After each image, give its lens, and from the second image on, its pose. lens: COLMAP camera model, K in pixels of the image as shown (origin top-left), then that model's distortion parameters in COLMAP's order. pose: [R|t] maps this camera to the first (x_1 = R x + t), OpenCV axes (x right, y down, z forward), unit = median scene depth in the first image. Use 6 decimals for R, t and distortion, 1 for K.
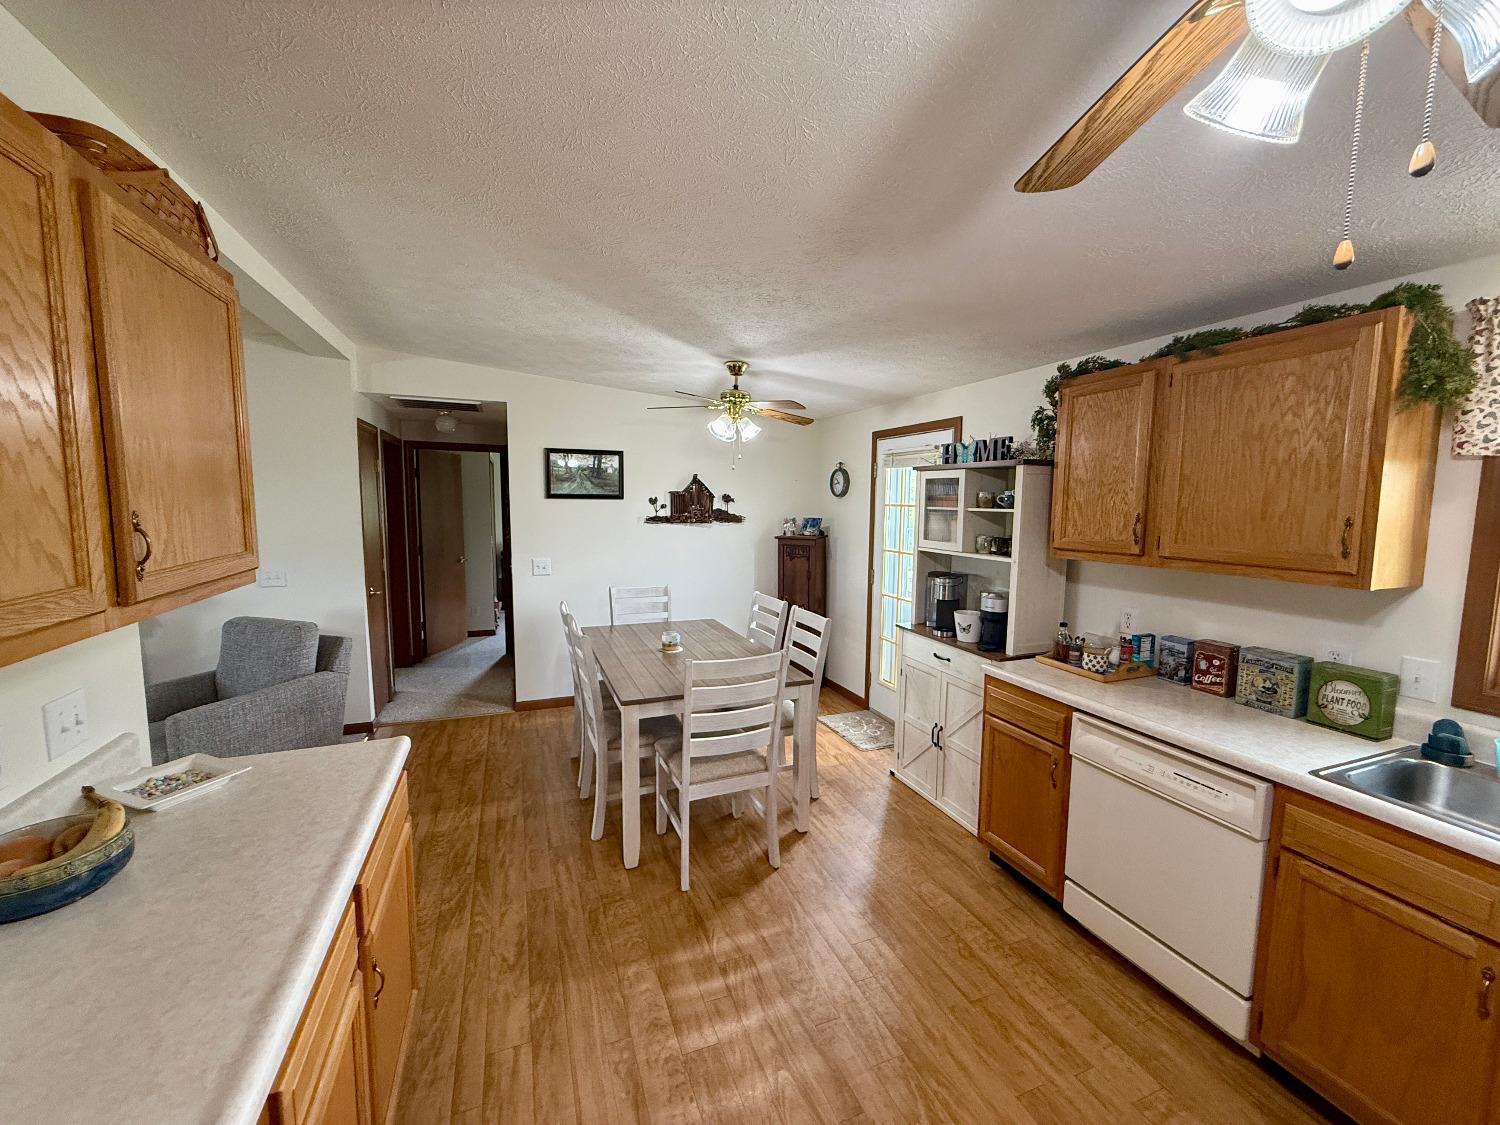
lens RADIAL K [[600.7, 0, 748.8], [0, 600.7, 560.5], [0, 0, 1]] dist [-0.000193, -0.000274]
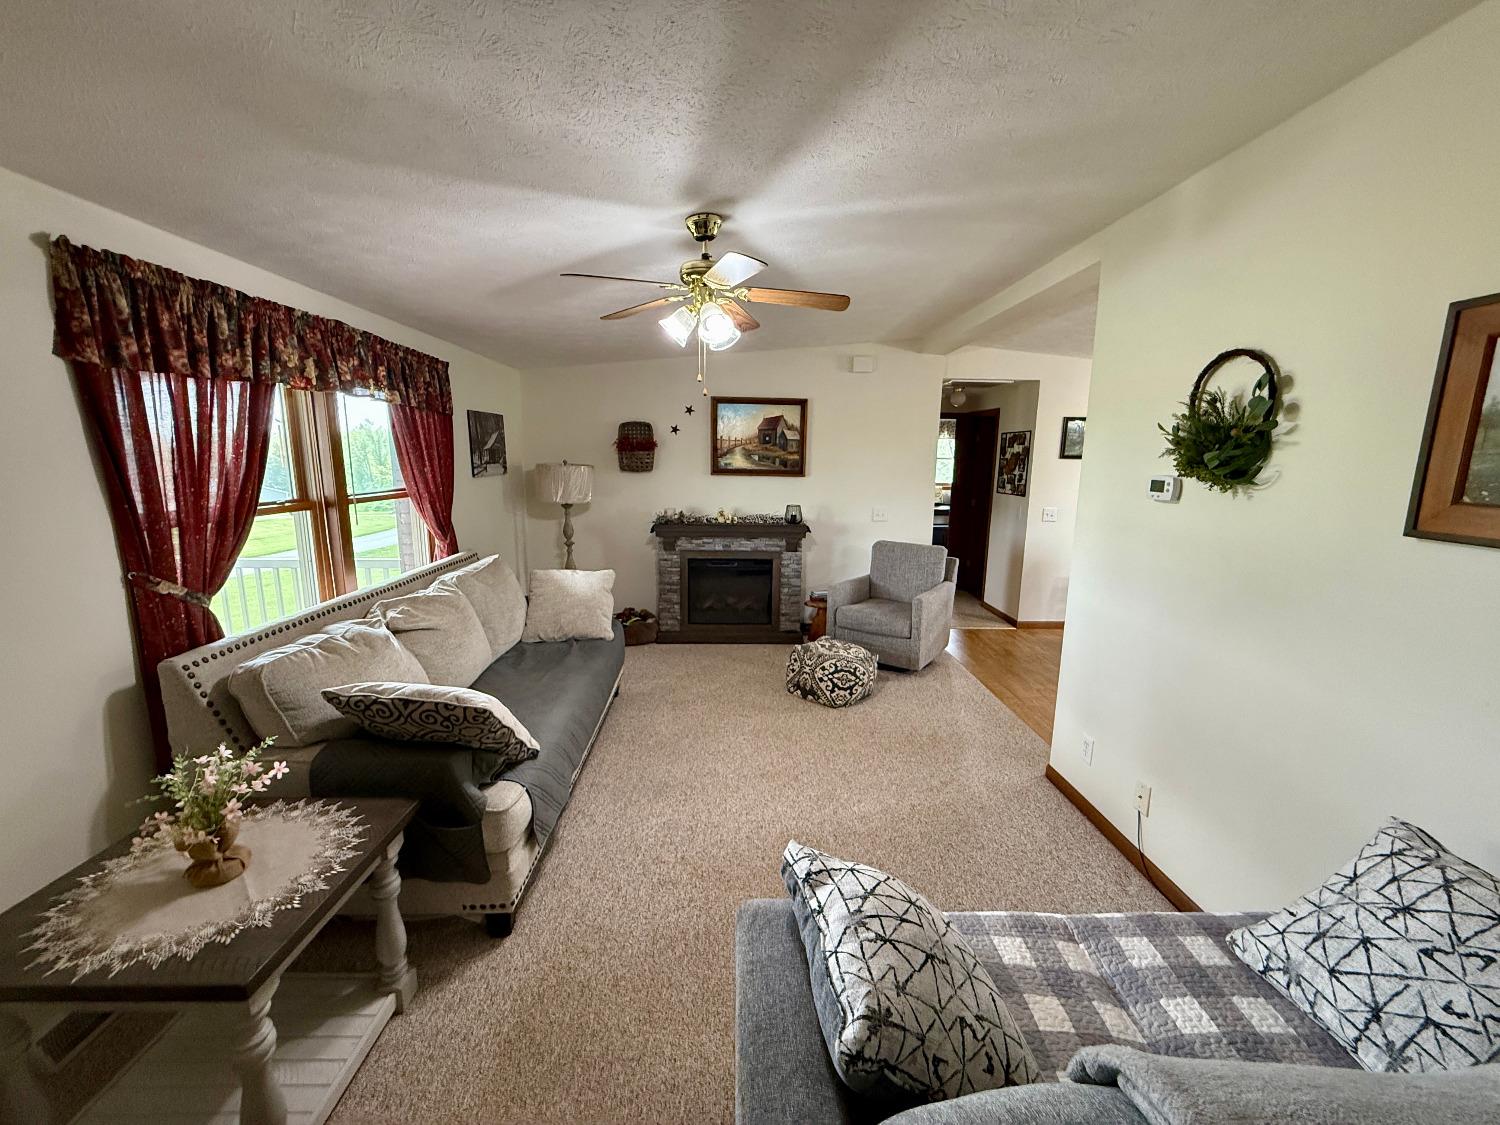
lens RADIAL K [[600.7, 0, 749.9], [0, 600.7, 563.7], [0, 0, 1]] dist [-0.000193, -0.000274]
pose [[0.941243, 0.056978, -0.332890, -0.584851], [-0.034128, 0.996667, 0.074094, 0.047291], [0.336002, -0.058379, 0.940050, -0.435168]]
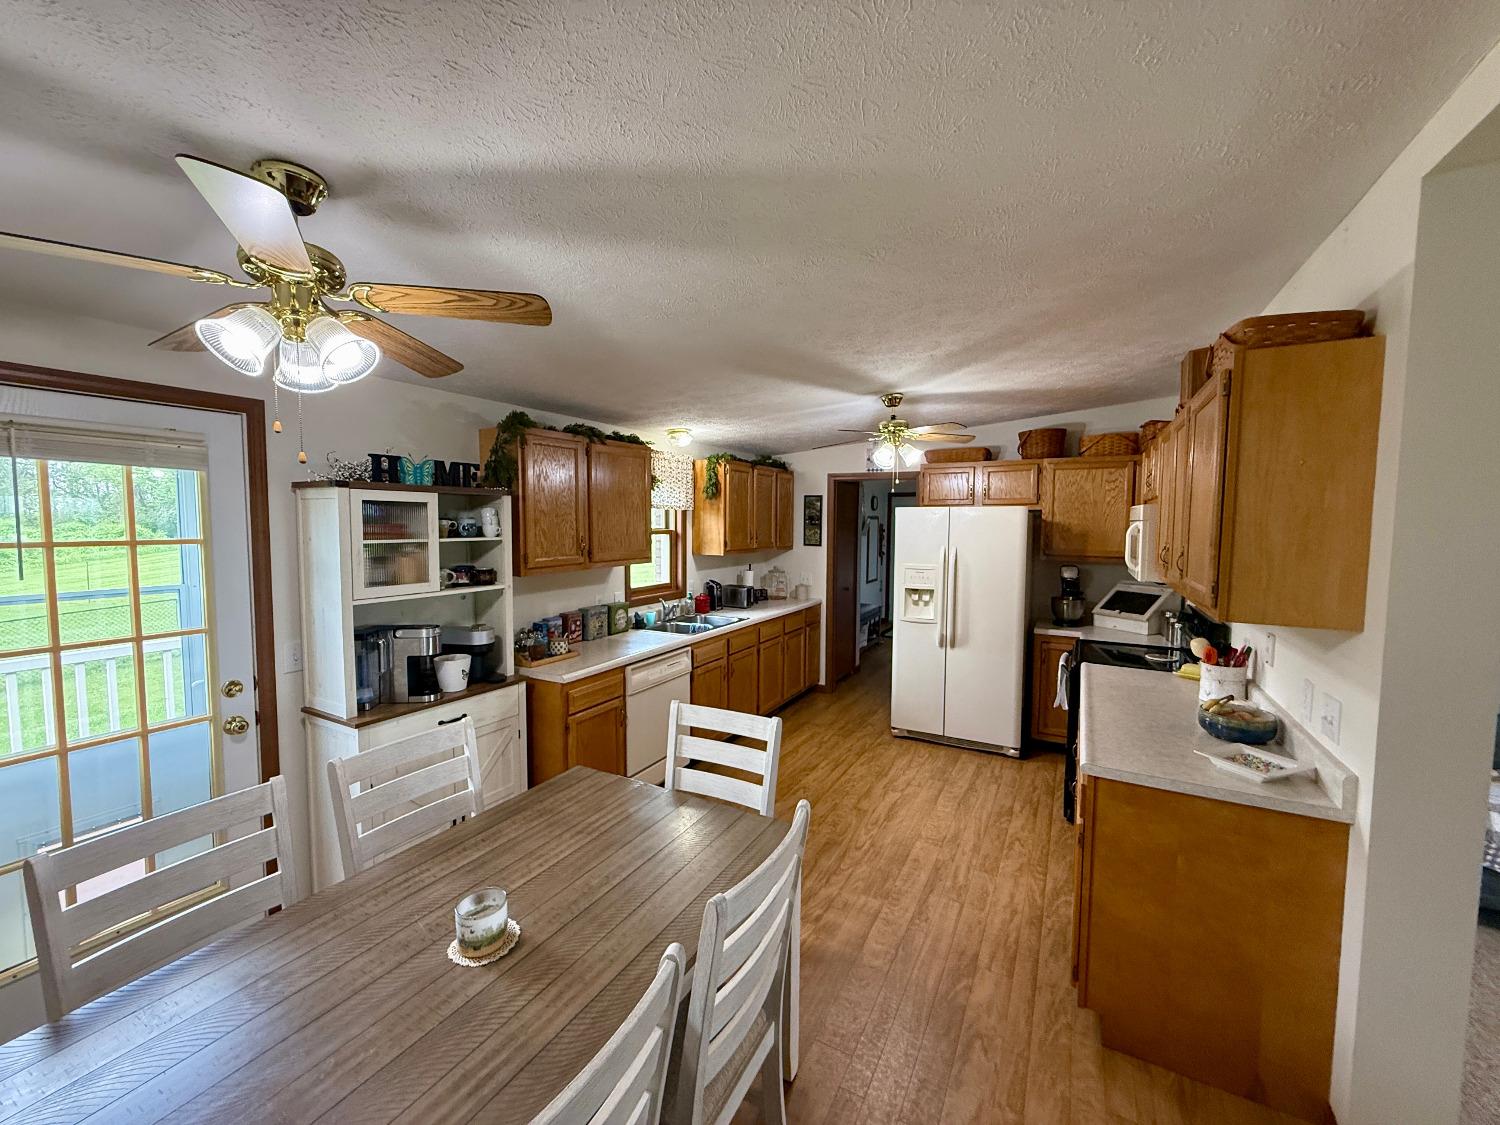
lens RADIAL K [[600.7, 0, 750.3], [0, 600.7, 559.9], [0, 0, 1]] dist [-0.000193, -0.000274]
pose [[-0.640922, -0.060259, 0.765237, -0.441069], [0.069190, 0.988321, 0.135776, -0.109526], [-0.764482, 0.139969, -0.629267, 0.926084]]
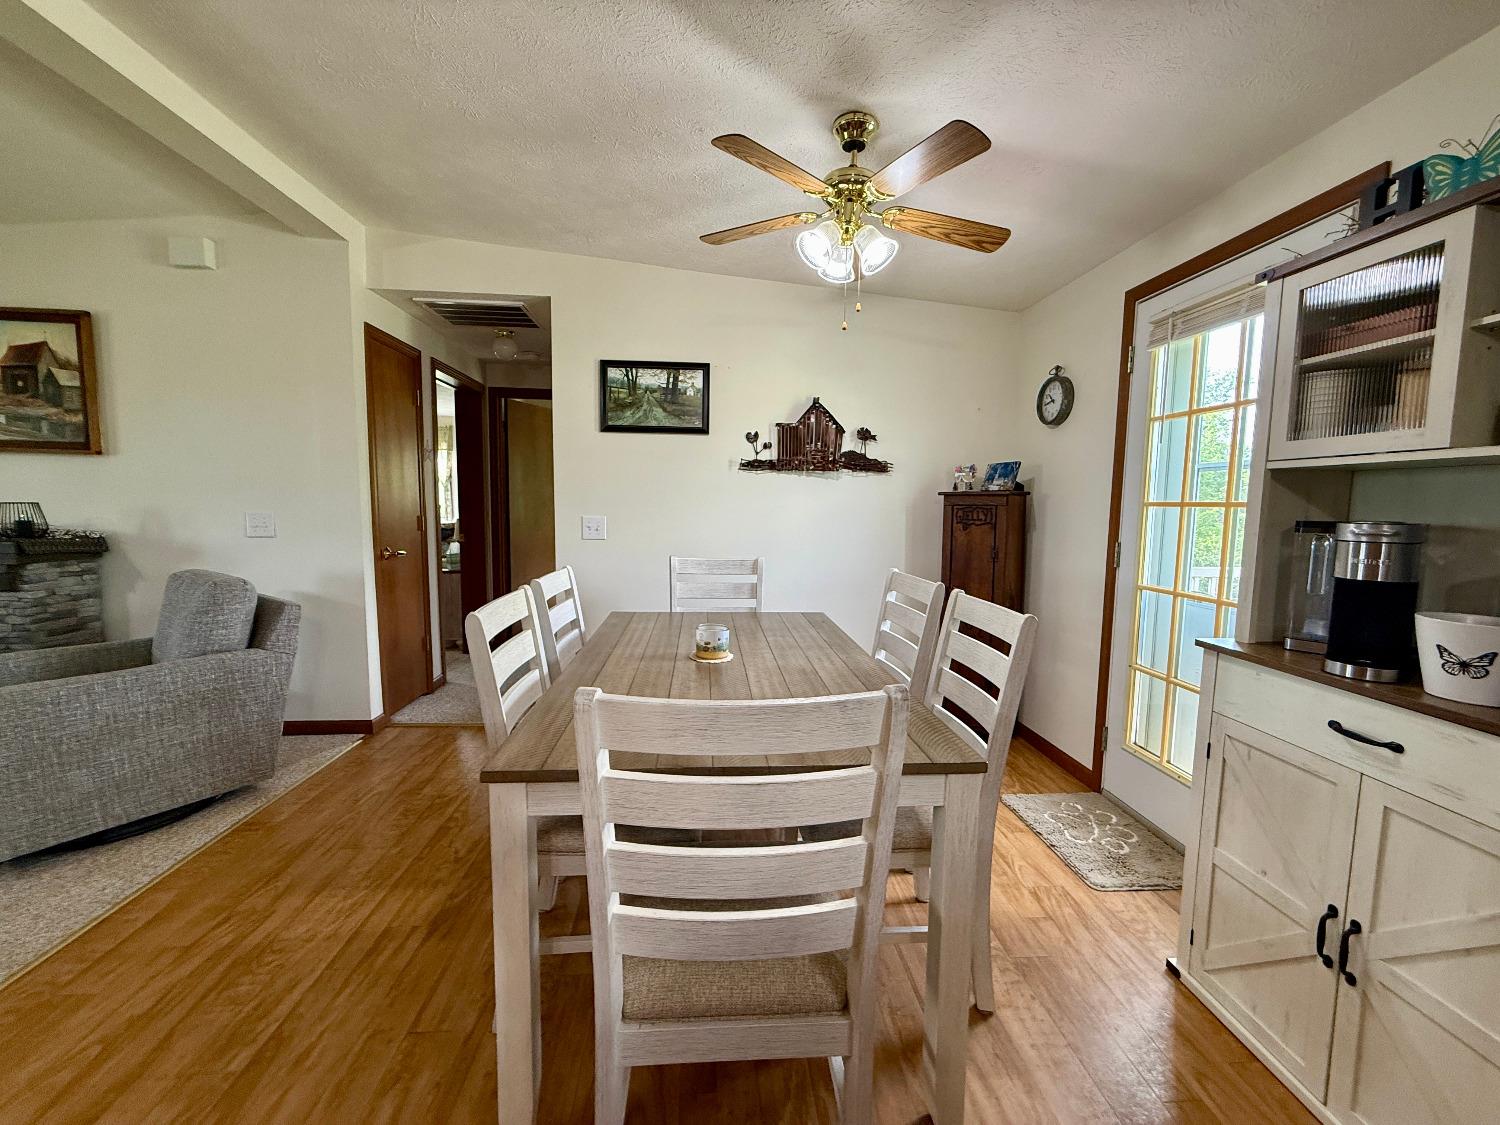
lens RADIAL K [[600.7, 0, 747.9], [0, 600.7, 561.0], [0, 0, 1]] dist [-0.000193, -0.000274]
pose [[0.954219, 0.031749, -0.297418, 0.052807], [-0.035386, 0.999350, -0.006851, 0.055675], [0.297007, 0.017062, 0.954723, 0.423546]]
